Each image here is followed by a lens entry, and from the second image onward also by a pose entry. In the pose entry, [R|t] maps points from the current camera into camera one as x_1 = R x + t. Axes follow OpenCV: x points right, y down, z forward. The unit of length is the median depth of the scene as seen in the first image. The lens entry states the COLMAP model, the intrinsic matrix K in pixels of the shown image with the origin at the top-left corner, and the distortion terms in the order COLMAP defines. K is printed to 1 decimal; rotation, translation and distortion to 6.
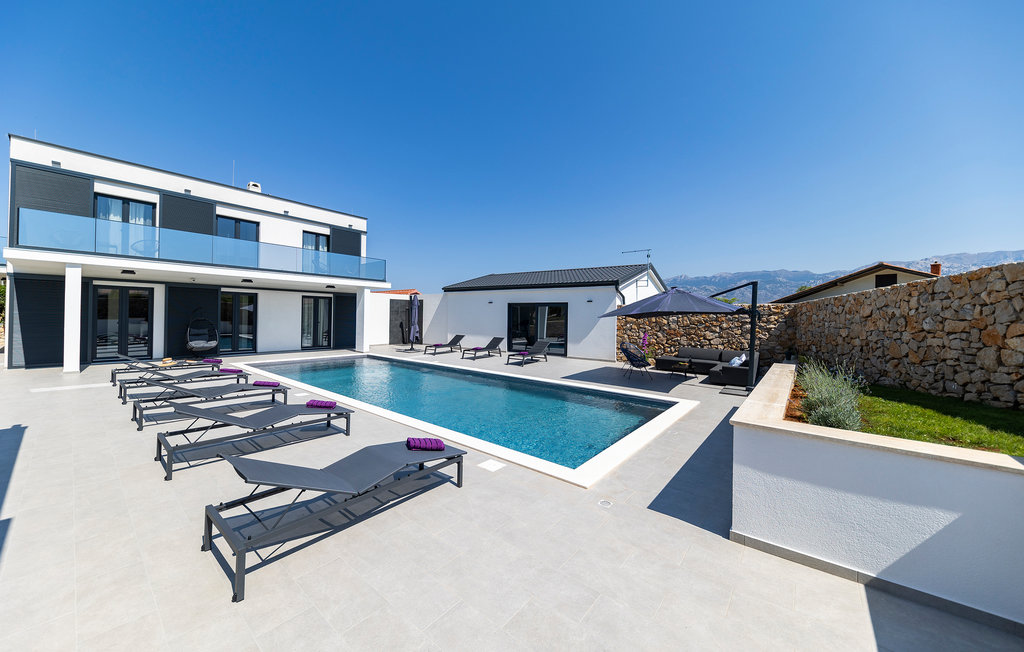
lens RADIAL K [[359.8, 0, 509.6], [0, 359.8, 296.7], [0, 0, 1]] dist [0.000118, -0.000032]
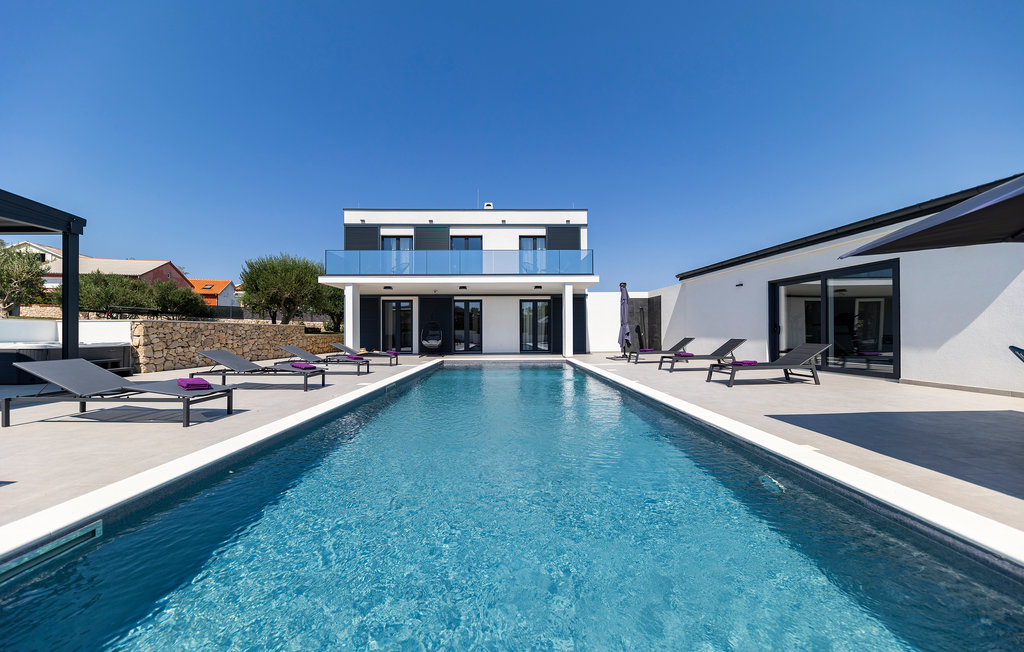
lens RADIAL K [[356.1, 0, 512.0], [0, 356.1, 326.0], [0, 0, 1]] dist [0.000088, -0.000014]
pose [[0.640649, -0.035691, -0.767004, 0.176716], [0.059963, 0.998194, 0.003636, 0.066722], [0.765489, -0.048322, 0.641632, 0.338880]]
